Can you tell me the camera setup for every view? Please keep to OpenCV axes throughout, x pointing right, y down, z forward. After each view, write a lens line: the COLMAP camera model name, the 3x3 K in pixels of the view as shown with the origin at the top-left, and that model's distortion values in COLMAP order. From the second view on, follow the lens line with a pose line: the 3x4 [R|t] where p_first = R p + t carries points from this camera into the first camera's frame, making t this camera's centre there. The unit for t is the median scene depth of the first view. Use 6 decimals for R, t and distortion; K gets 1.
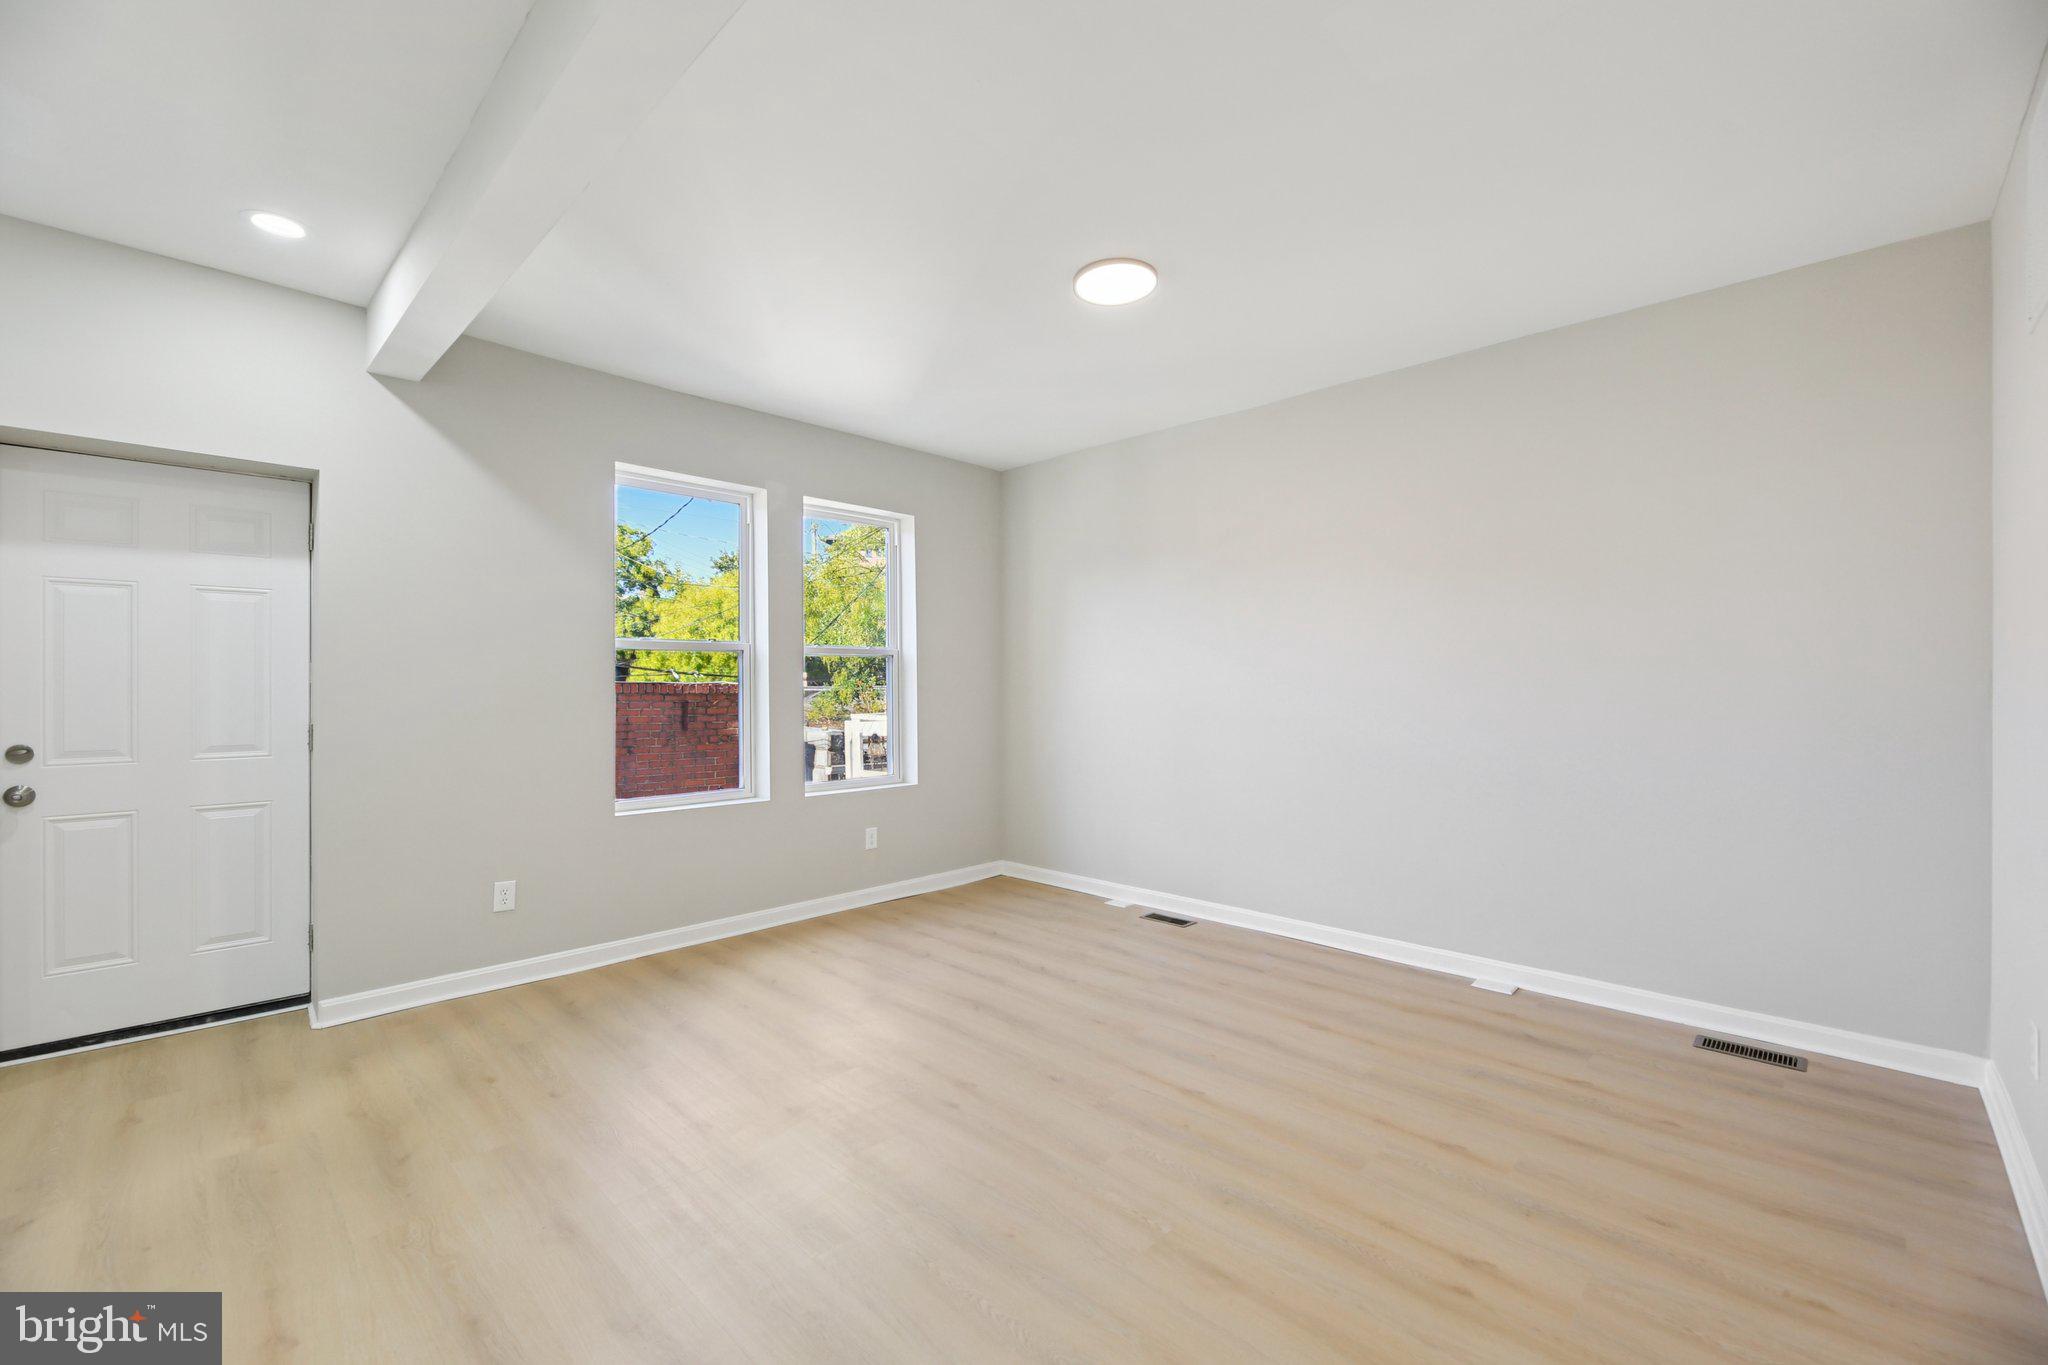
lens RADIAL K [[830.8, 0, 1014.6], [0, 830.8, 682.0], [0, 0, 1]] dist [-0.002155, -0.002019]
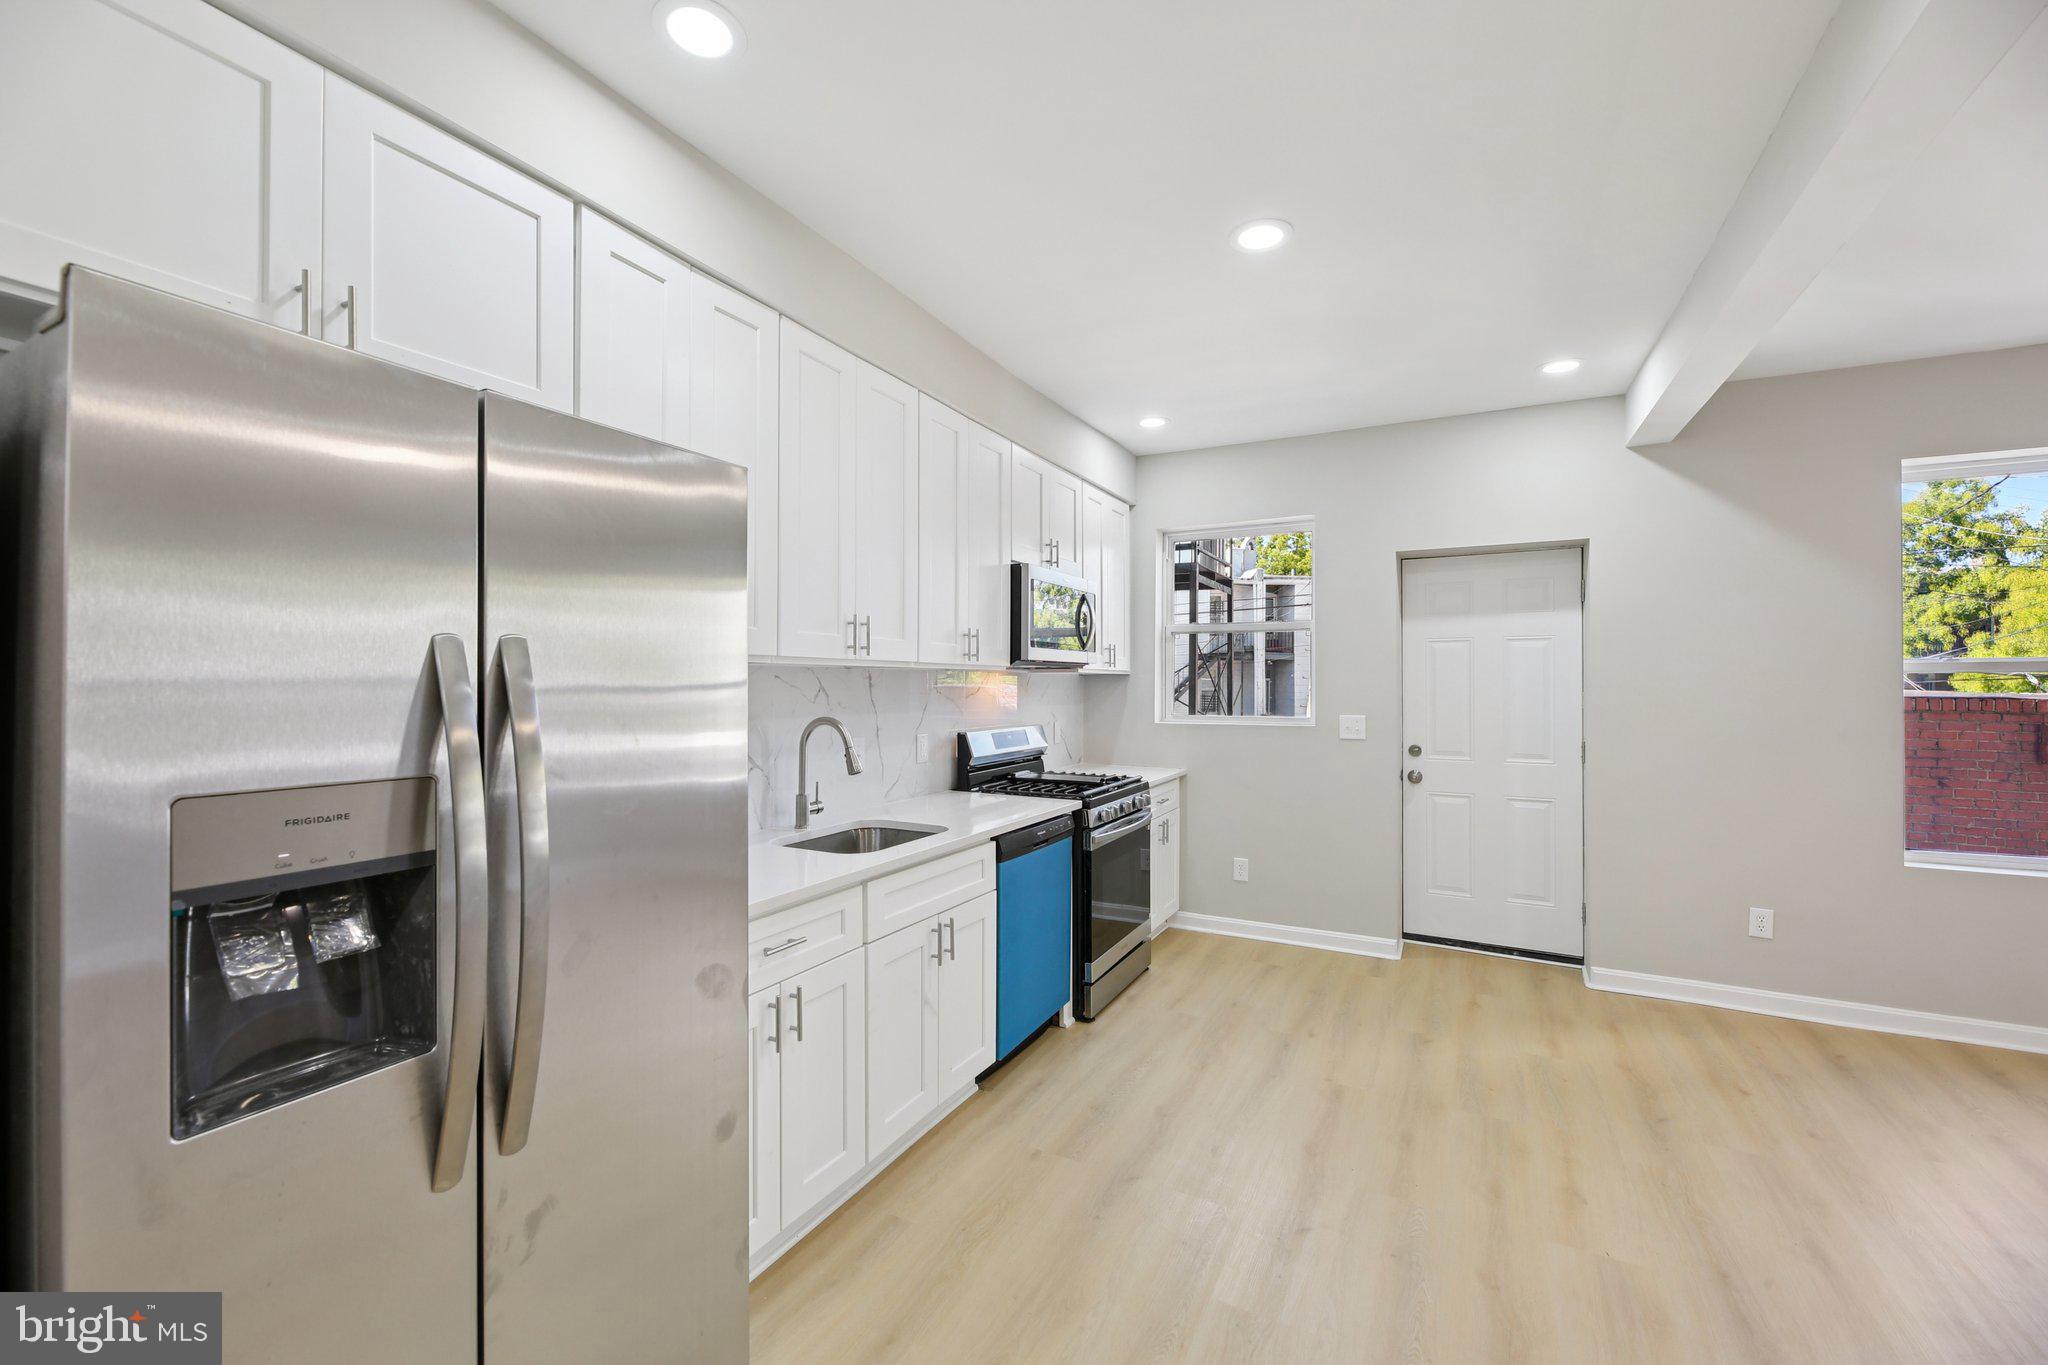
lens RADIAL K [[830.8, 0, 1024.0], [0, 830.8, 675.9], [0, 0, 1]] dist [-0.002155, -0.002019]
pose [[0.284016, -0.002827, -0.958815, 0.110615], [0.004261, 0.999990, -0.001686, -0.051157], [0.958810, -0.003607, 0.284025, -0.165035]]
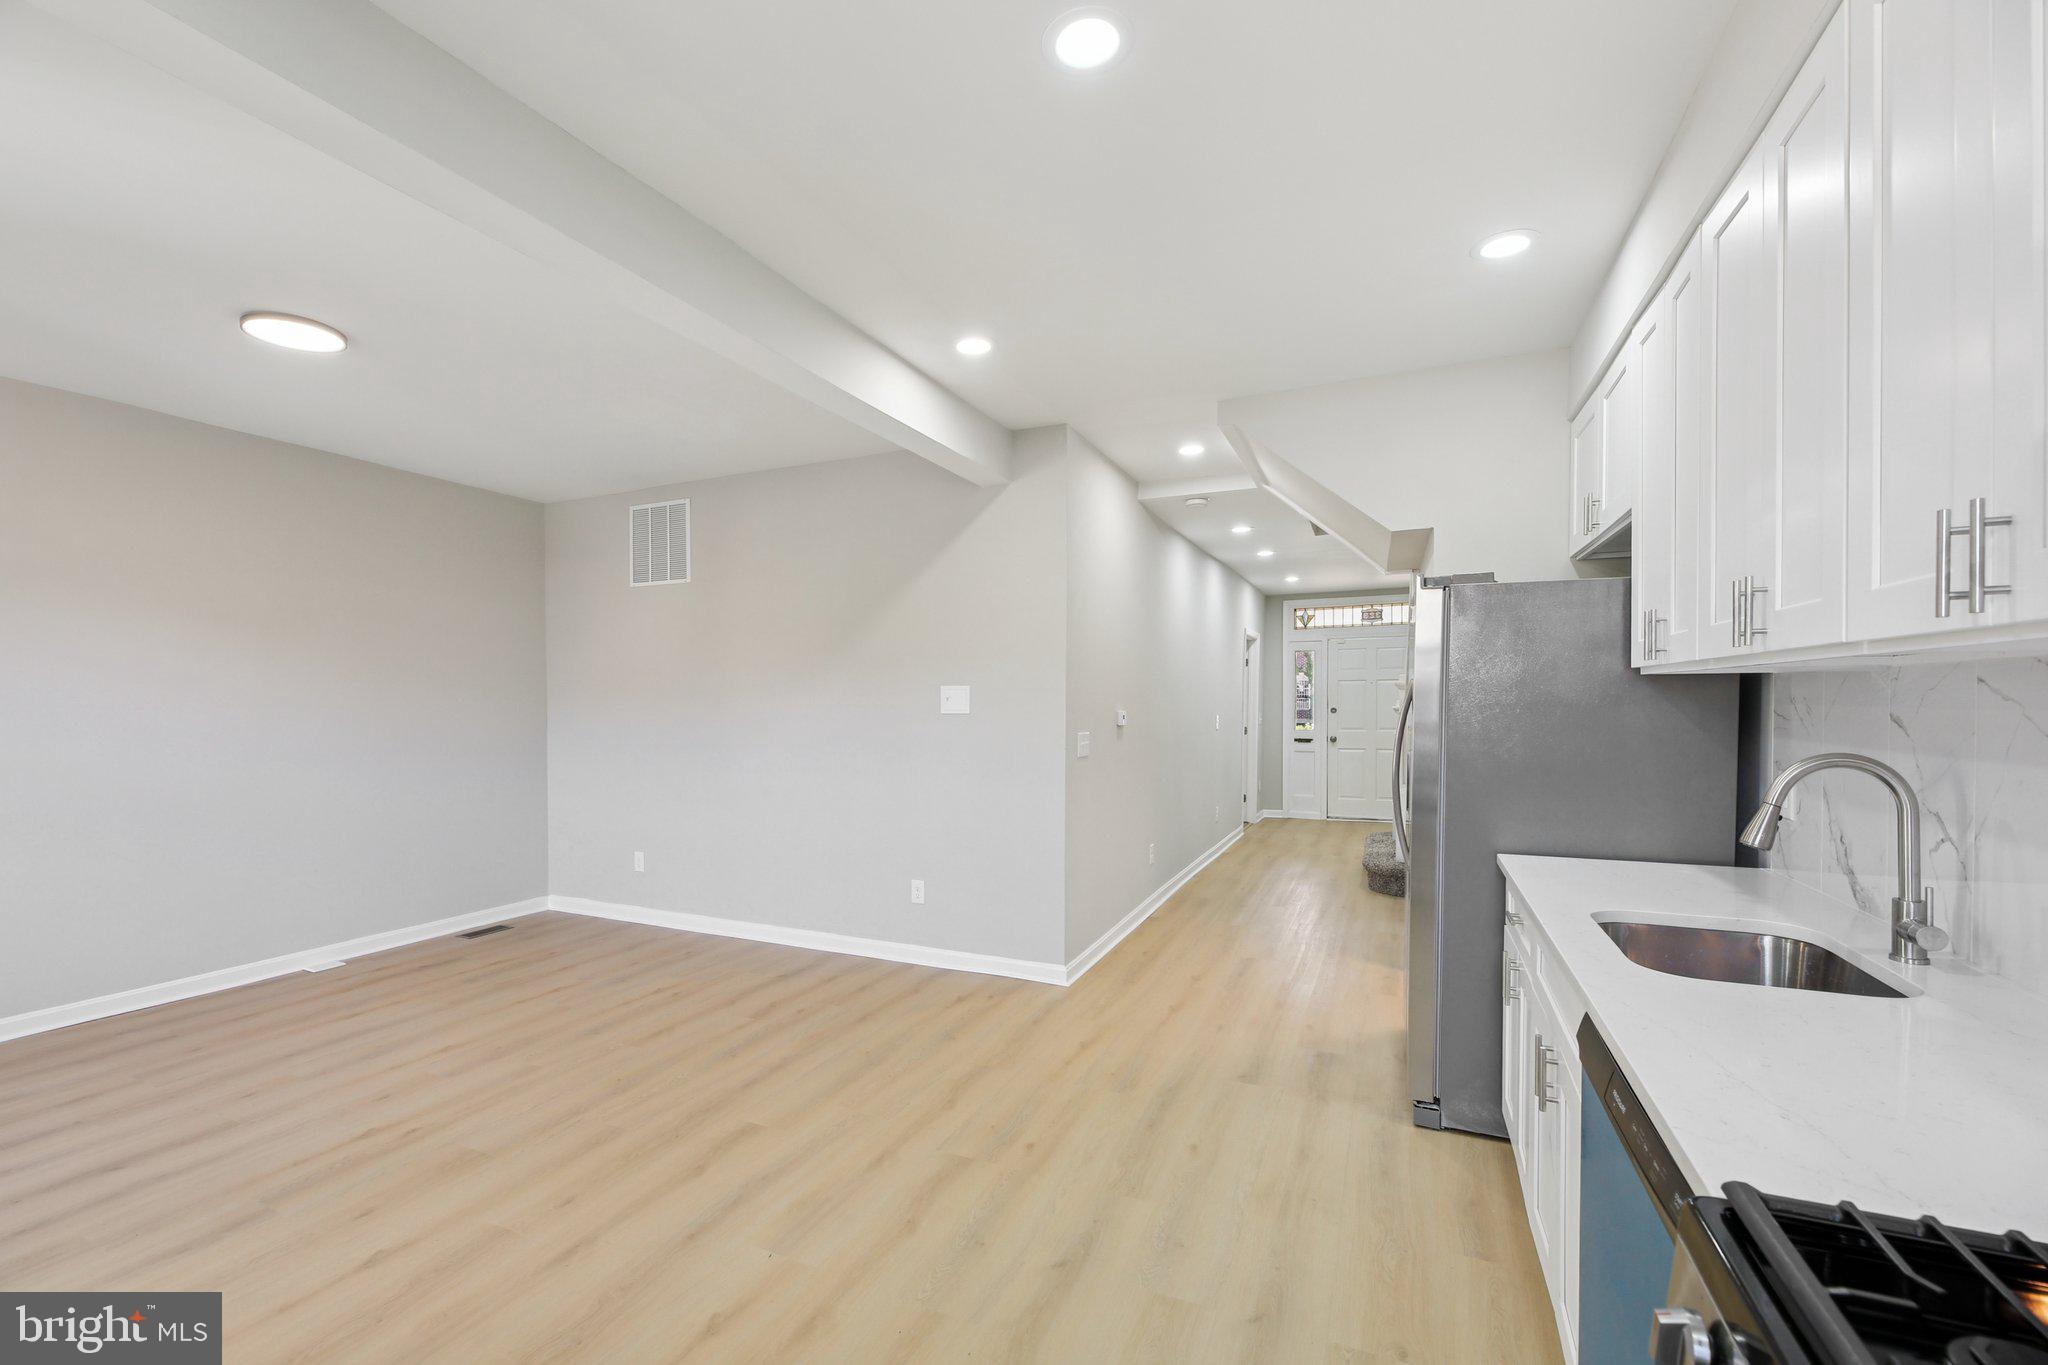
lens RADIAL K [[867.3, 0, 1005.3], [0, 867.3, 702.7], [0, 0, 1]] dist [-0.016728, 0.000147]
pose [[-0.342122, 0.002796, 0.939651, -1.090777], [-0.003802, 0.999983, -0.004360, -0.035690], [-0.939648, -0.005064, -0.342106, 0.517755]]
